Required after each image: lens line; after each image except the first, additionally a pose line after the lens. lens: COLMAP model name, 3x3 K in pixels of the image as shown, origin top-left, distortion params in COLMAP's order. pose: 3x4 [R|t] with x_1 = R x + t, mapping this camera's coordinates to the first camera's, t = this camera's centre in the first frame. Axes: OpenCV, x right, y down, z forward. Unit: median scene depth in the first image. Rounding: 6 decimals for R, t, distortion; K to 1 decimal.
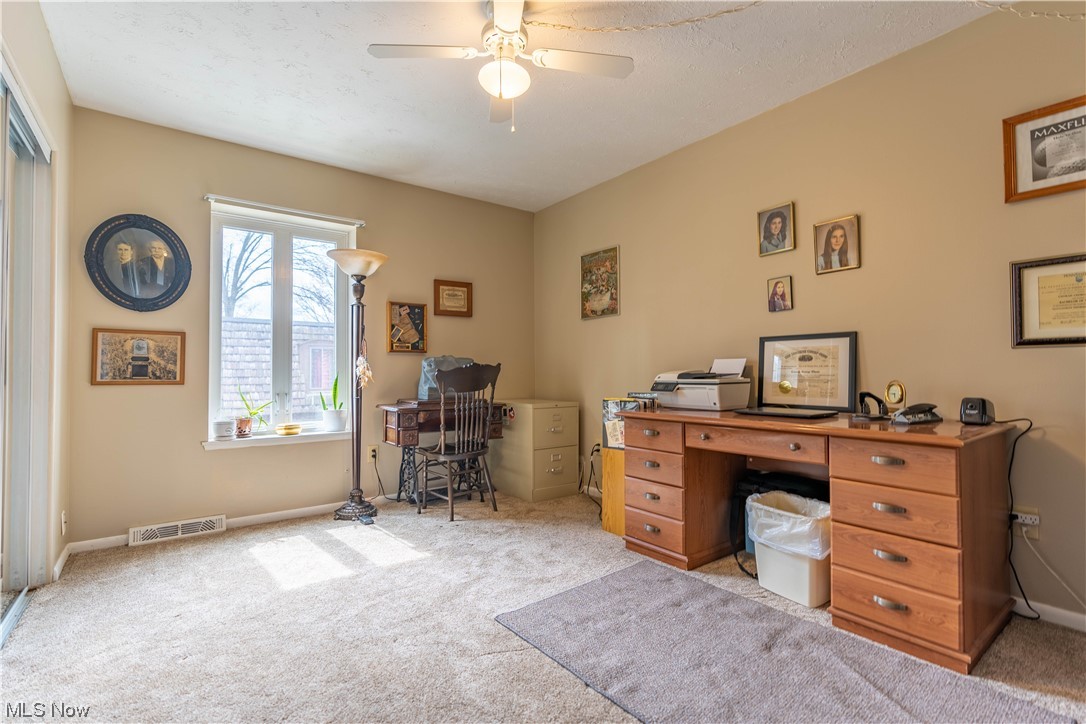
lens RADIAL K [[490.3, 0, 550.9], [0, 490.3, 363.5], [0, 0, 1]] dist [-0.004169, -0.000168]
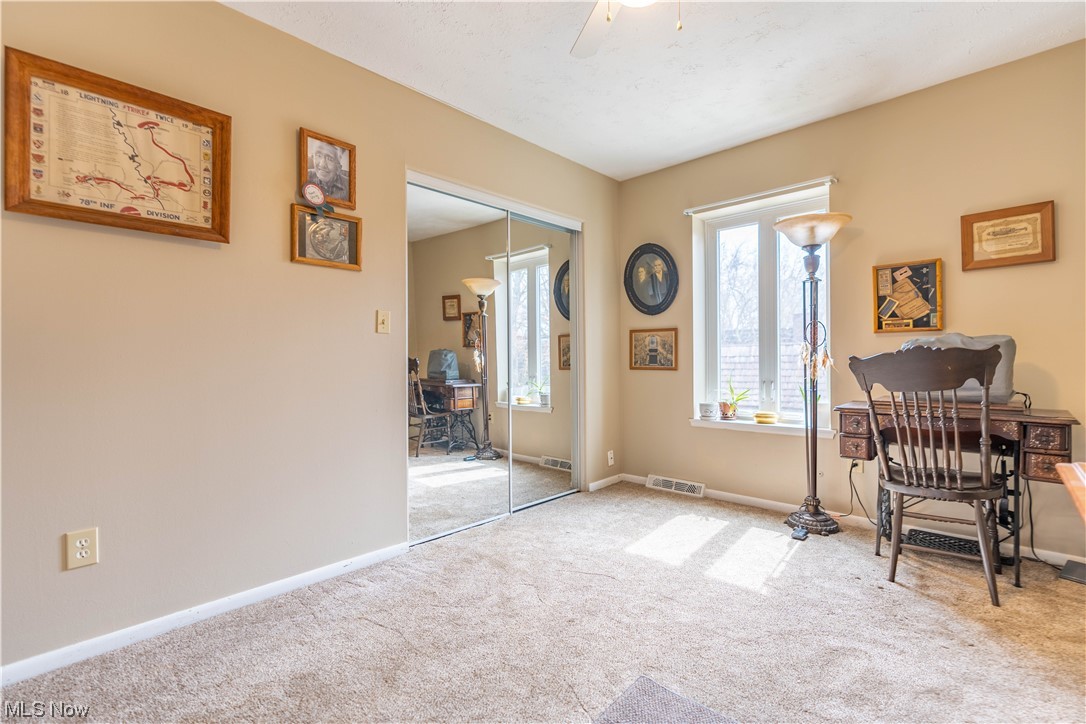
lens RADIAL K [[490.3, 0, 551.8], [0, 490.3, 359.9], [0, 0, 1]] dist [-0.004169, -0.000168]
pose [[0.167471, 0.002843, -0.985873, 0.407199], [0.027330, 0.999598, 0.007525, -0.001449], [0.985498, -0.028205, 0.167326, 0.459478]]
